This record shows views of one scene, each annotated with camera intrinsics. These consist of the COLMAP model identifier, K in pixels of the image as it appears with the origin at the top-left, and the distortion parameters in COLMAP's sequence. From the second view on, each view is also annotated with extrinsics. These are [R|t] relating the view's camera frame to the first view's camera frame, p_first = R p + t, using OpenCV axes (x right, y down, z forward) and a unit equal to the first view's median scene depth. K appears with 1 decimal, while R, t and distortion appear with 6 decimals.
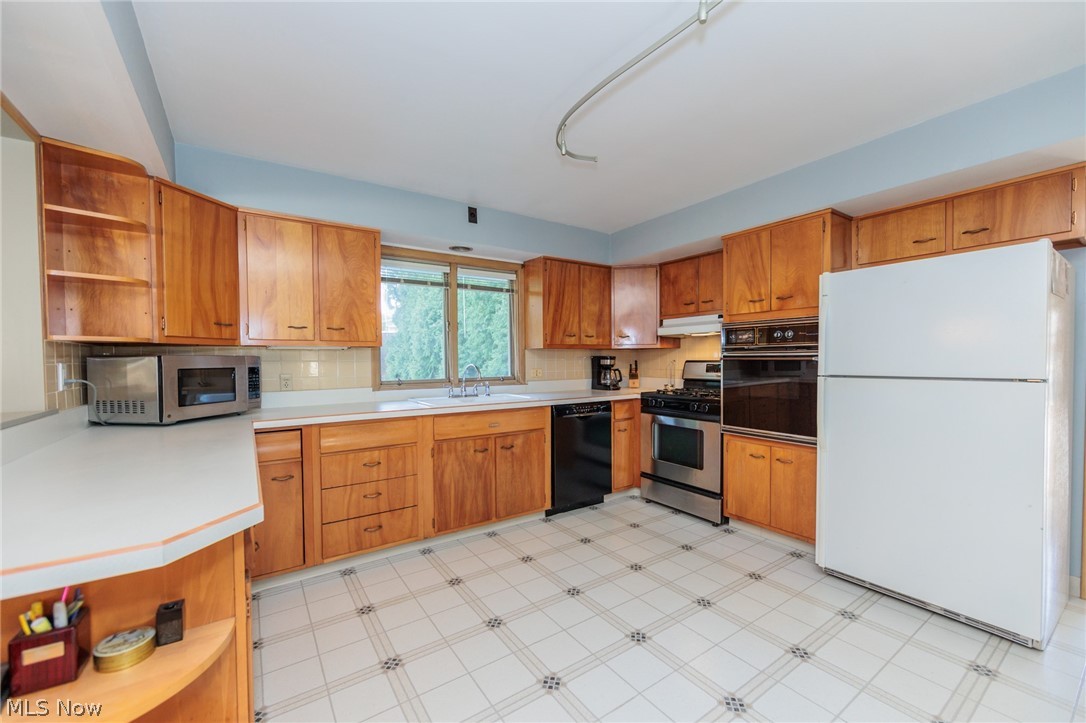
lens RADIAL K [[432.7, 0, 544.8], [0, 432.7, 365.6], [0, 0, 1]] dist [-0.001277, -0.000443]
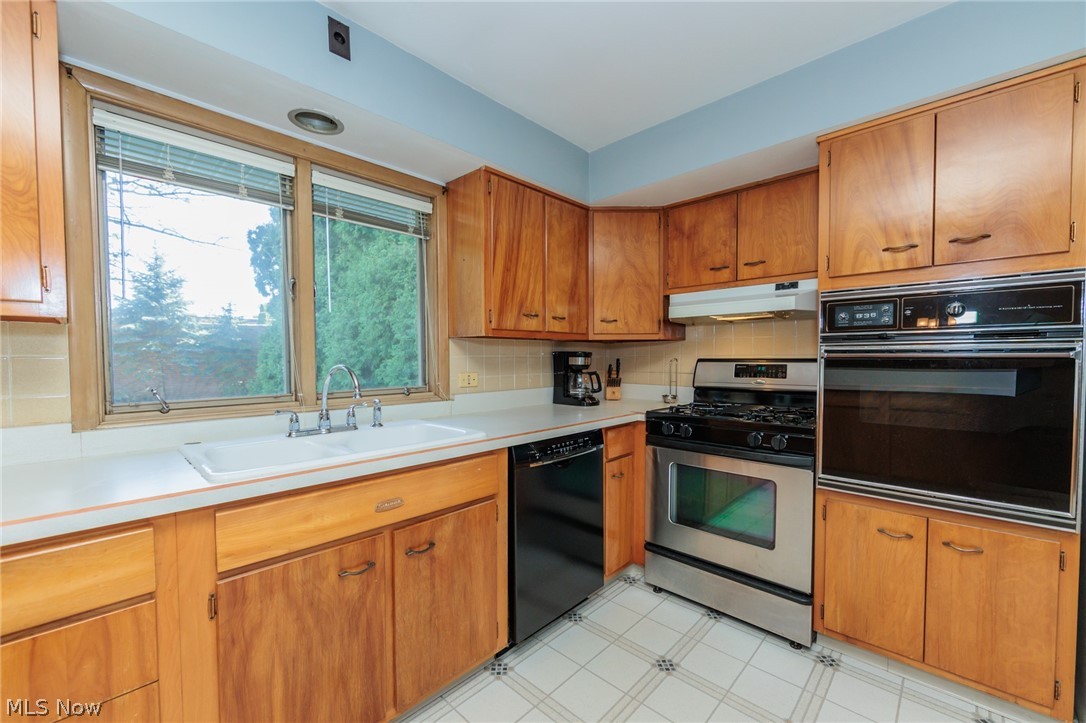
lens RADIAL K [[432.7, 0, 542.1], [0, 432.7, 368.9], [0, 0, 1]] dist [-0.001277, -0.000443]
pose [[0.978132, -0.001743, 0.207978, -0.049184], [-0.000417, 0.999946, 0.010338, -0.003786], [-0.207984, -0.010199, 0.978079, 0.467019]]
